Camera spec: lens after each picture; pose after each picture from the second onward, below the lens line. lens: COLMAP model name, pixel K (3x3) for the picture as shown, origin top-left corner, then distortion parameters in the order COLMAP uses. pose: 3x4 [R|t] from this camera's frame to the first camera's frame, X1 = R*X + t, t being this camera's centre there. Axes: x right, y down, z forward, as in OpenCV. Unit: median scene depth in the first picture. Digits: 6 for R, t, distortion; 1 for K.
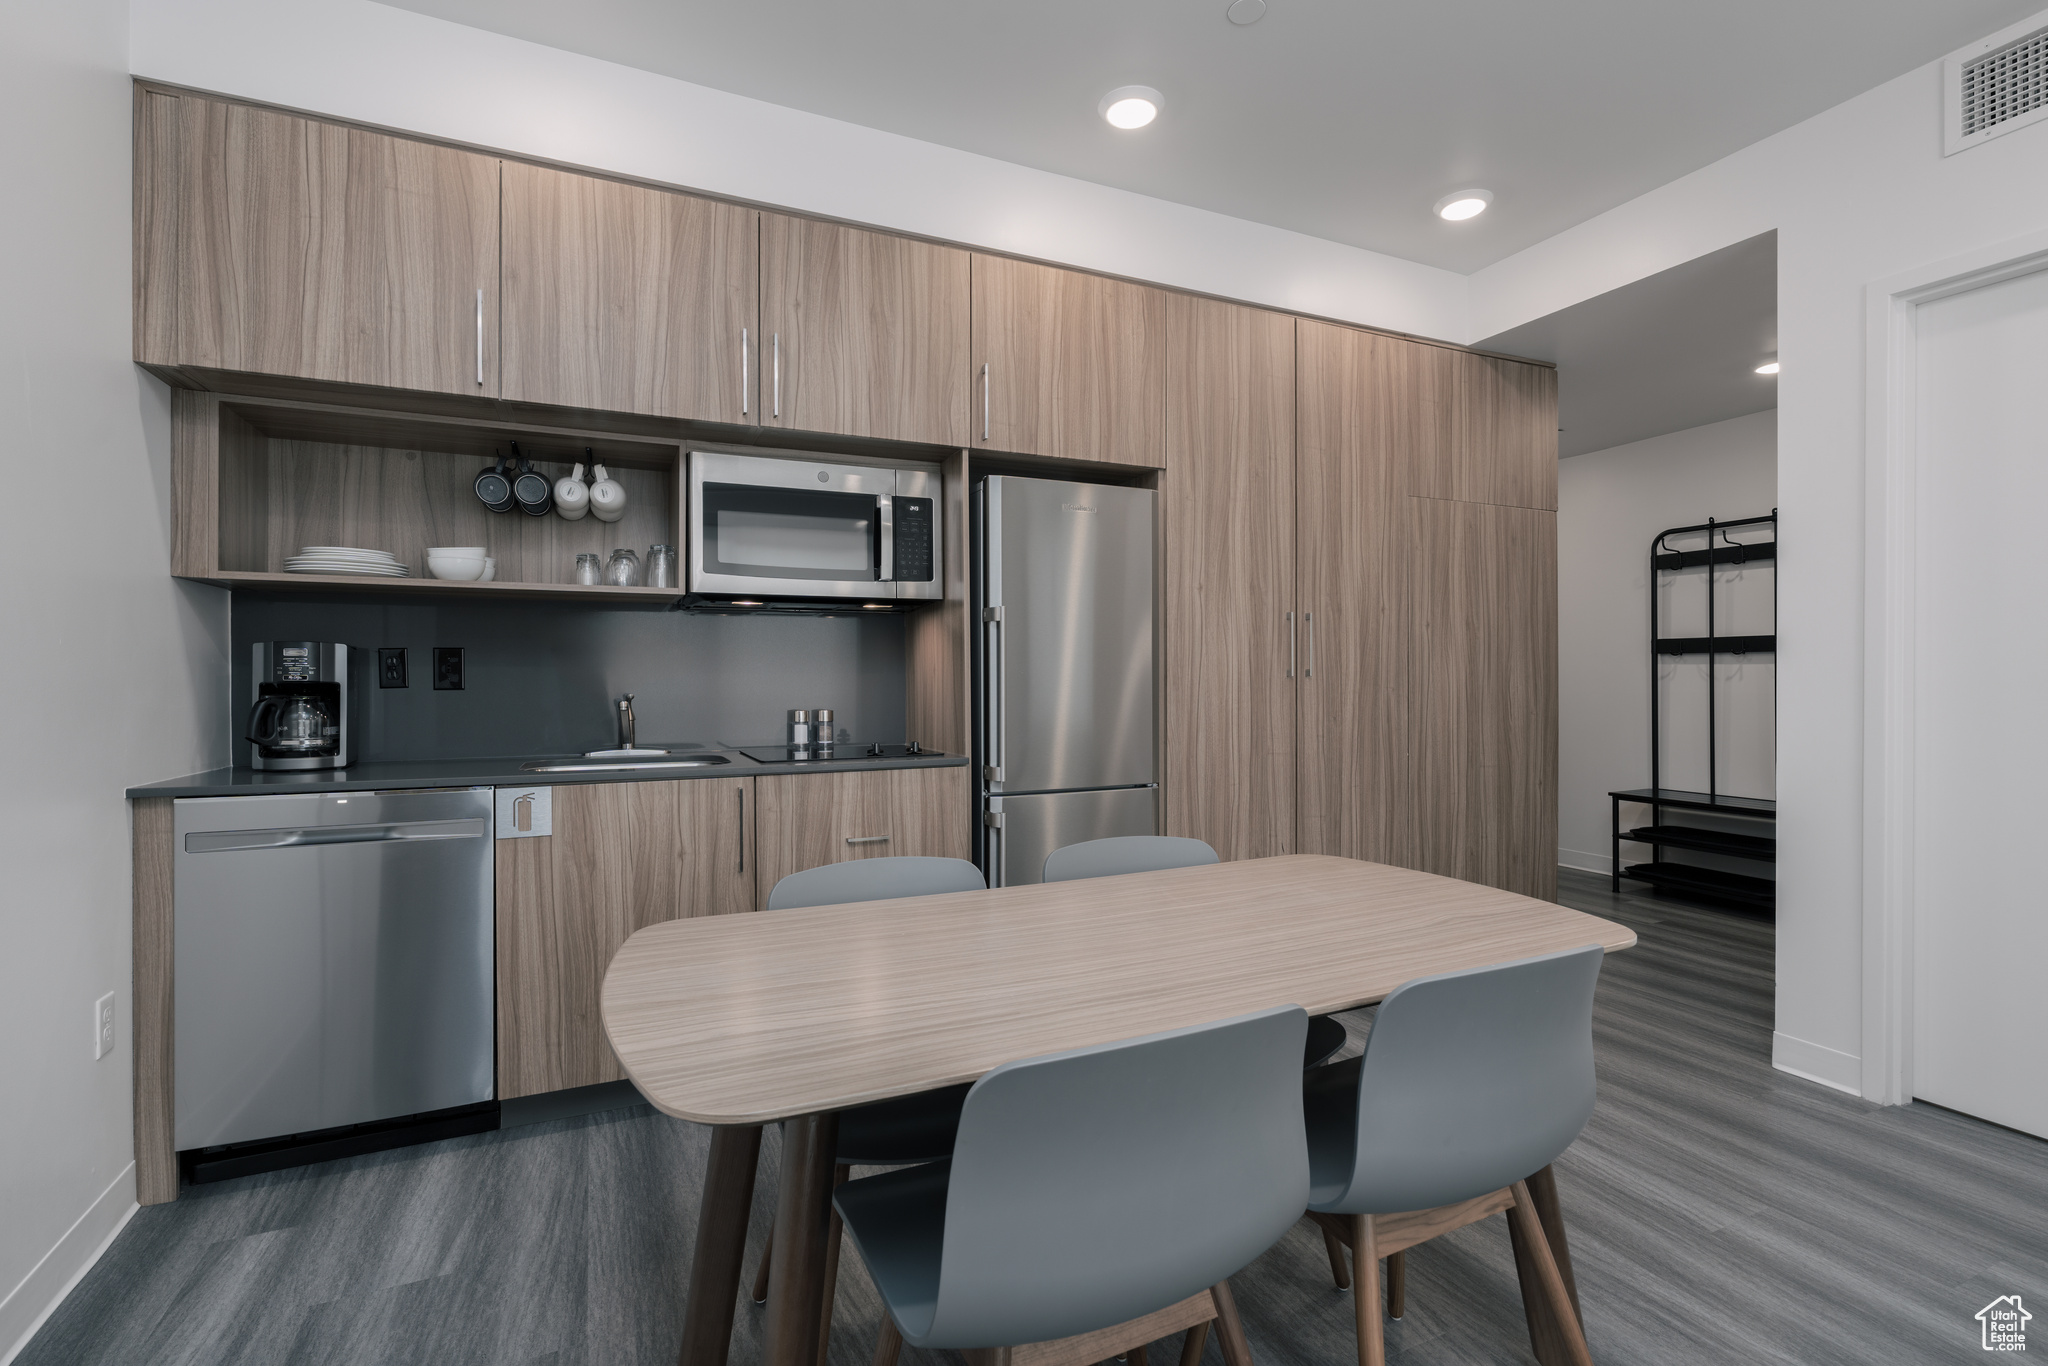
lens RADIAL K [[941.5, 0, 1027.9], [0, 941.5, 676.0], [0, 0, 1]] dist [-0.006407, 0.000827]
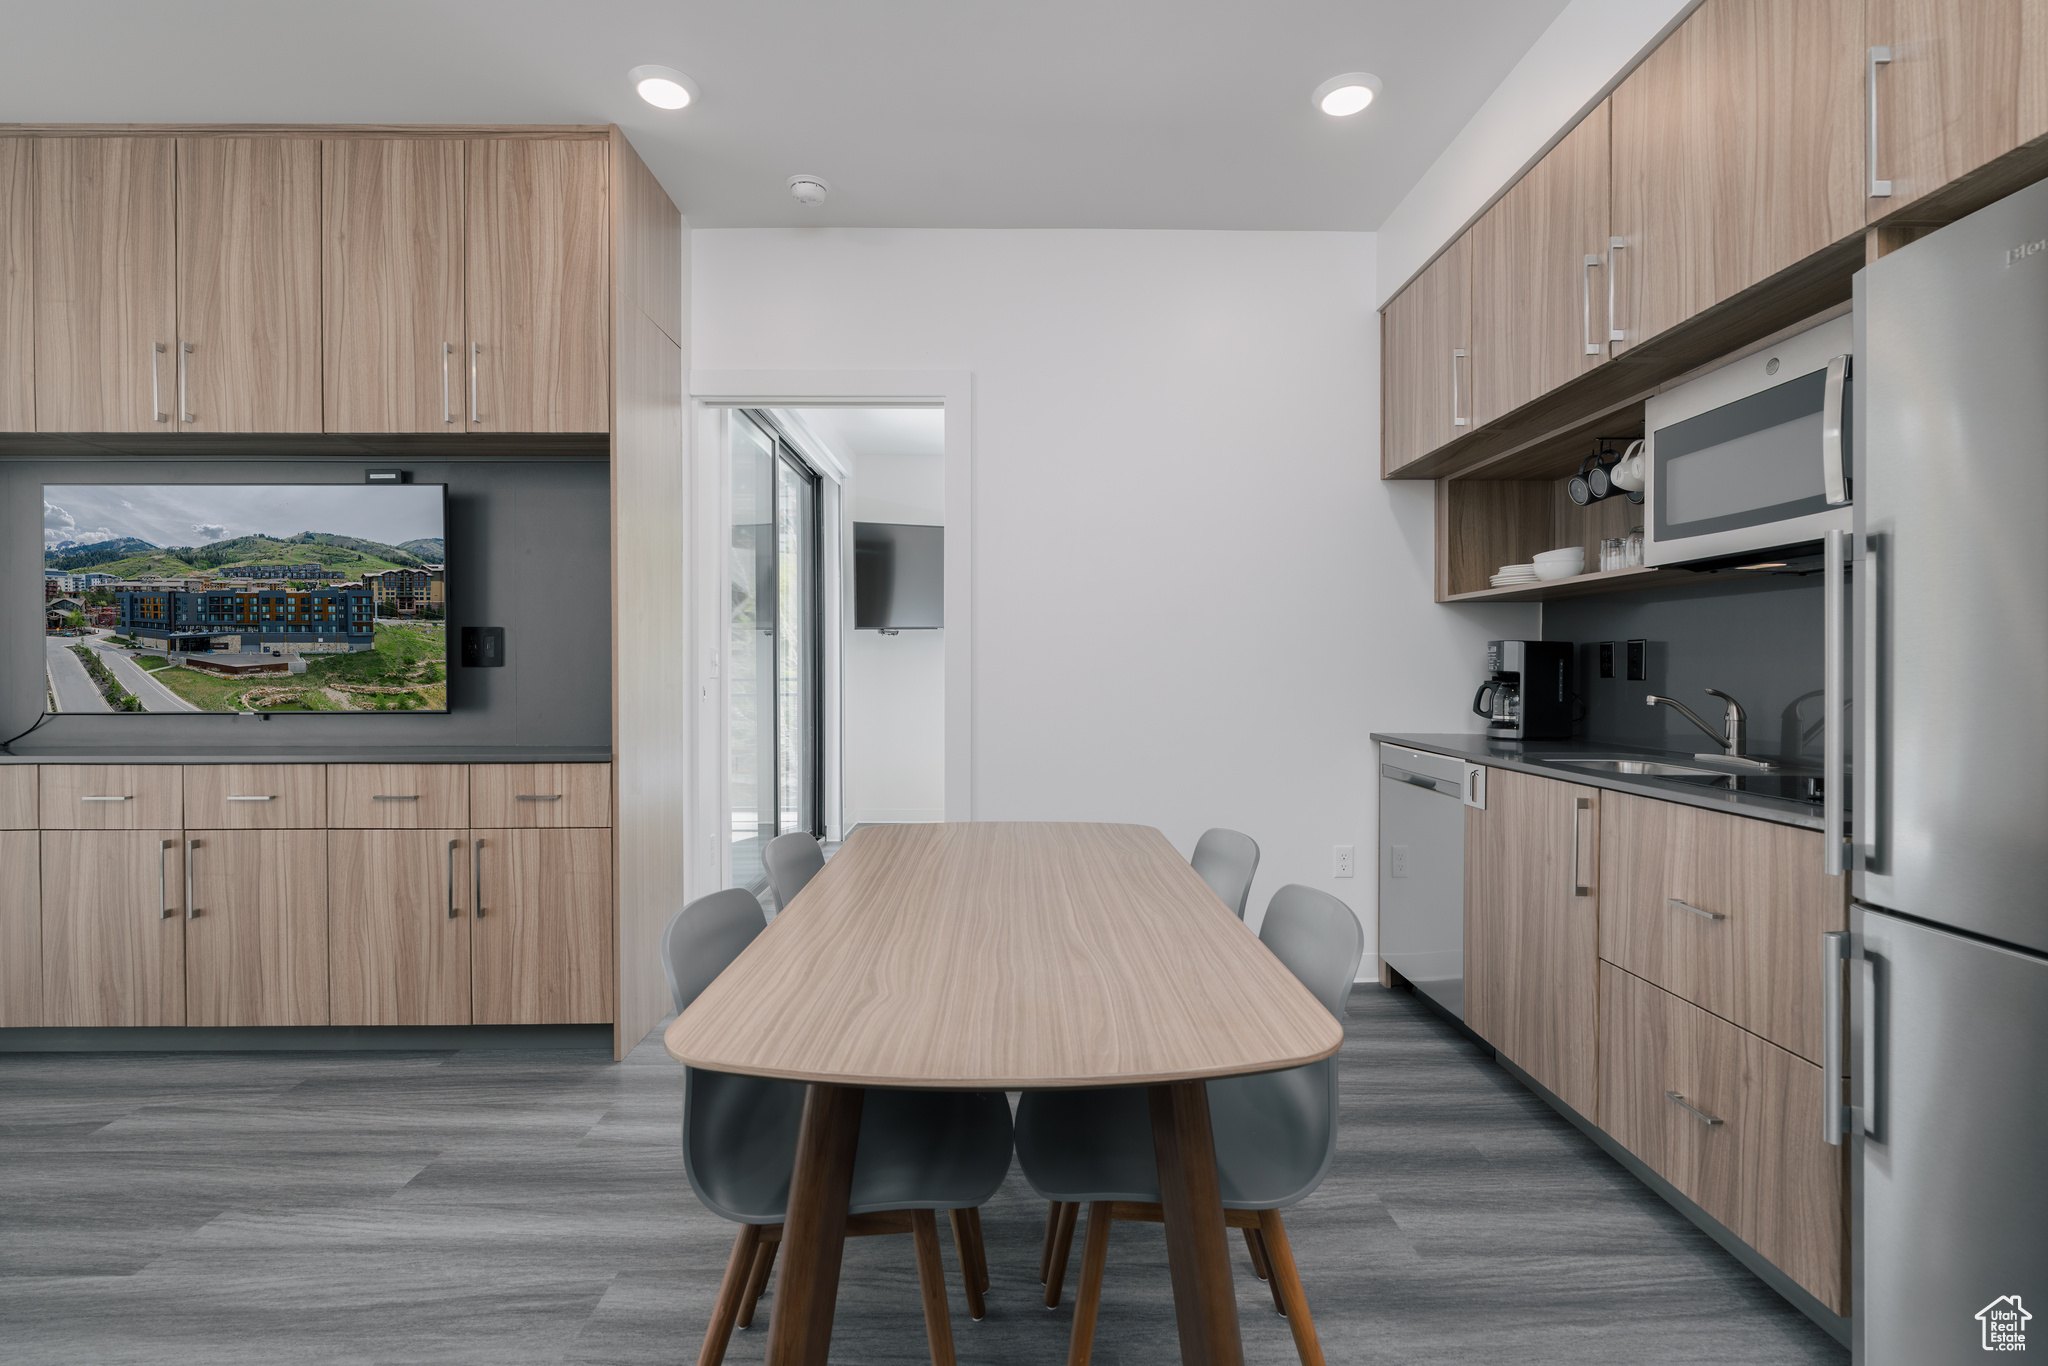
lens RADIAL K [[931.1, 0, 1023.4], [0, 931.1, 677.3], [0, 0, 1]] dist [-0.004570, 0.000949]
pose [[-0.412137, 0.010340, -0.911063, 0.590709], [0.000330, 0.999937, 0.011200, -0.000486], [0.911122, 0.004315, -0.412114, 0.780497]]
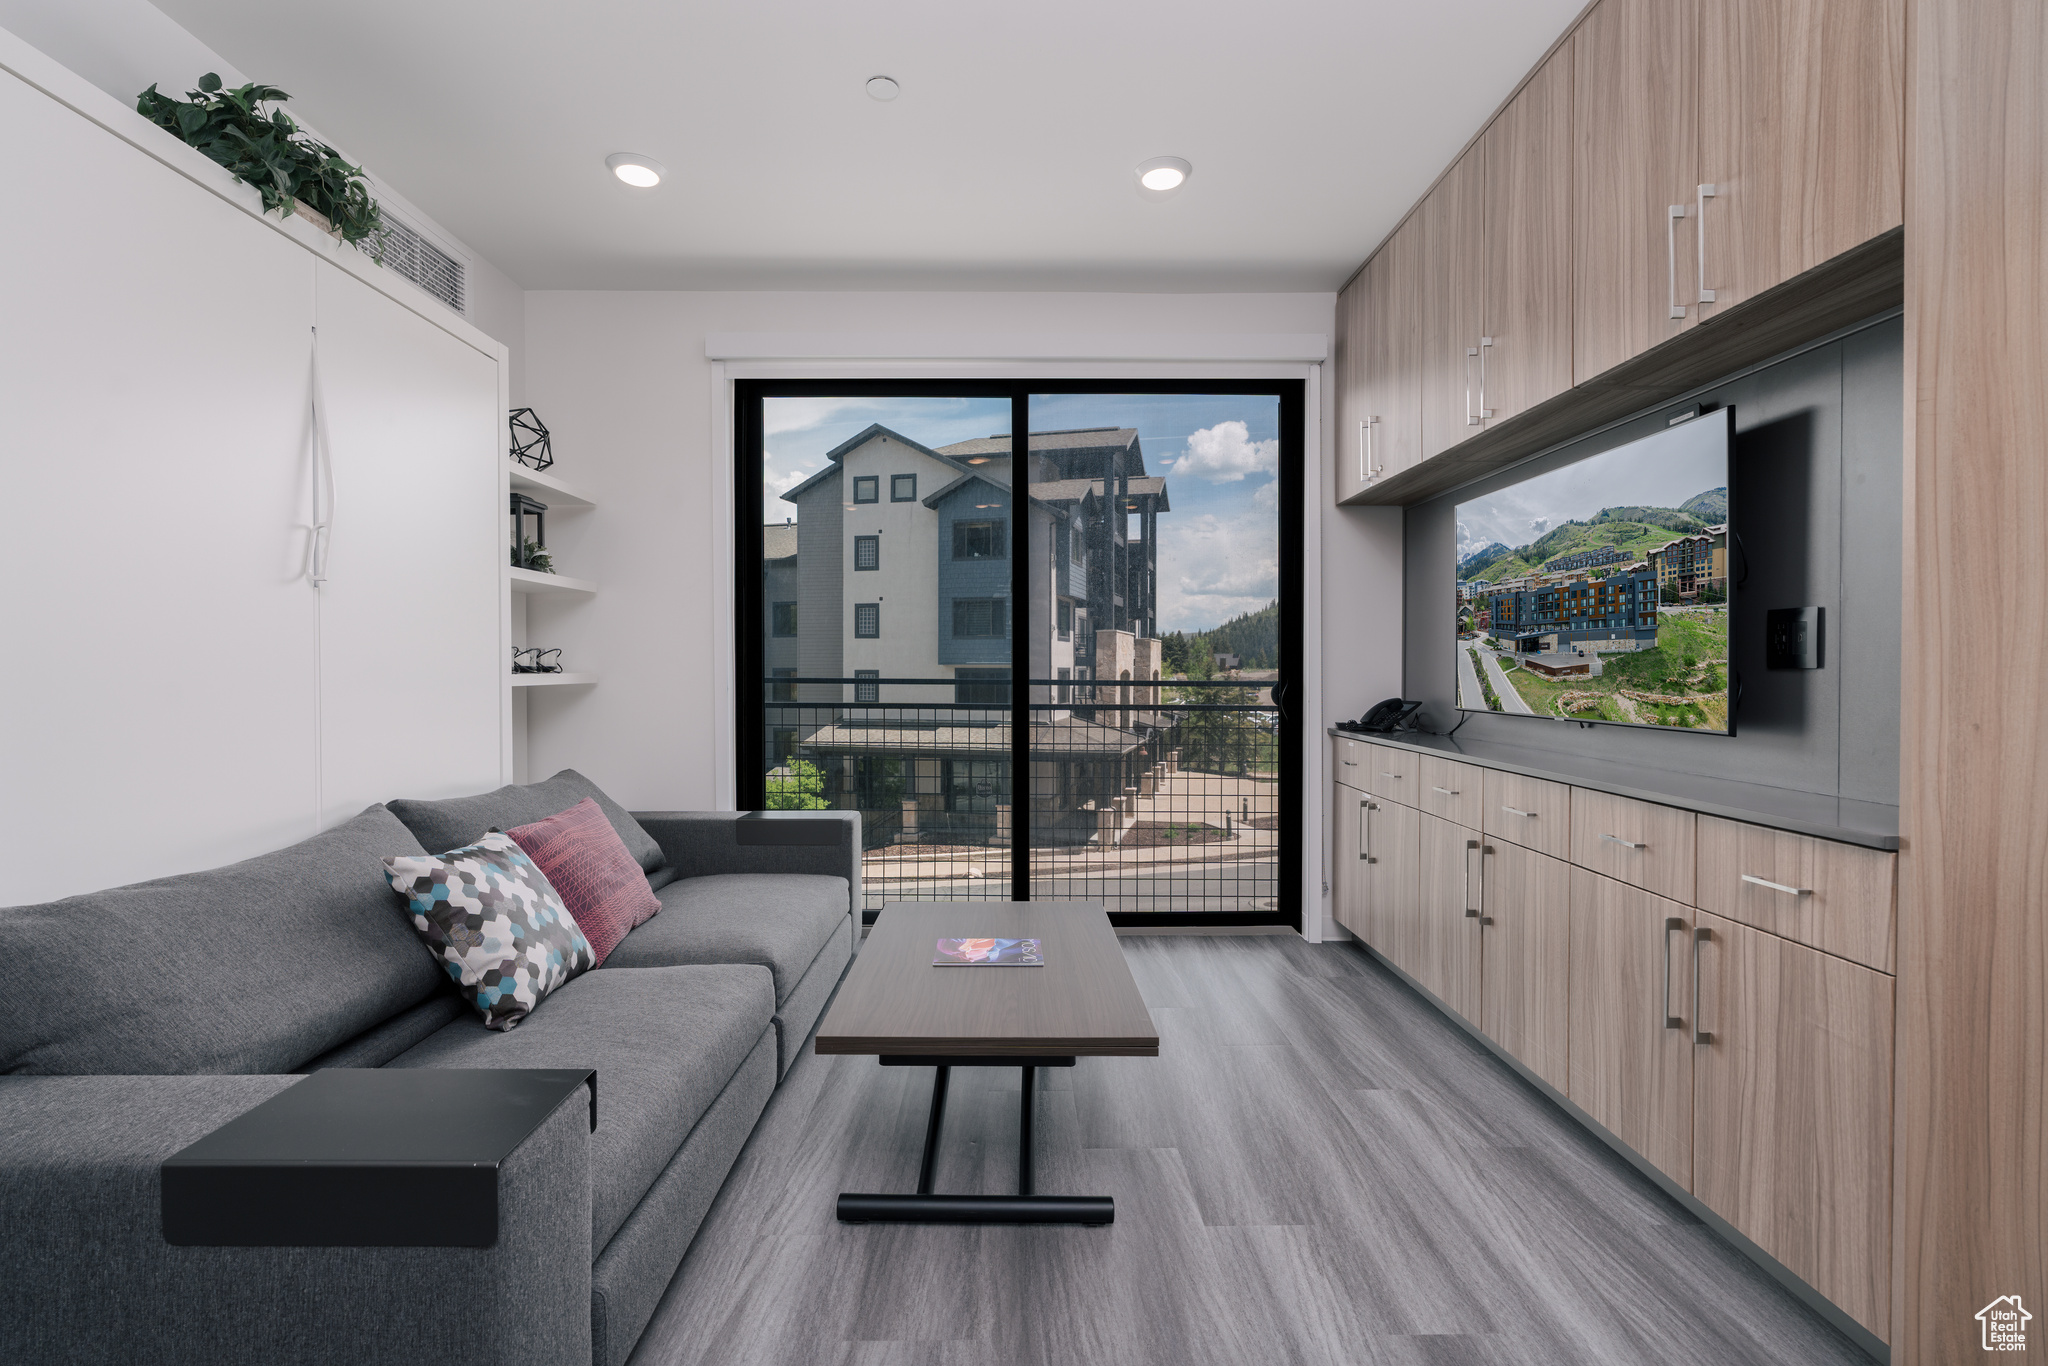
lens RADIAL K [[928.2, 0, 1022.9], [0, 928.2, 677.8], [0, 0, 1]] dist [-0.006077, 0.000940]
pose [[-0.908455, -0.003903, 0.417965, 0.115466], [0.002196, 0.999898, 0.014111, -0.005616], [-0.417977, 0.013737, -0.908354, 0.650876]]
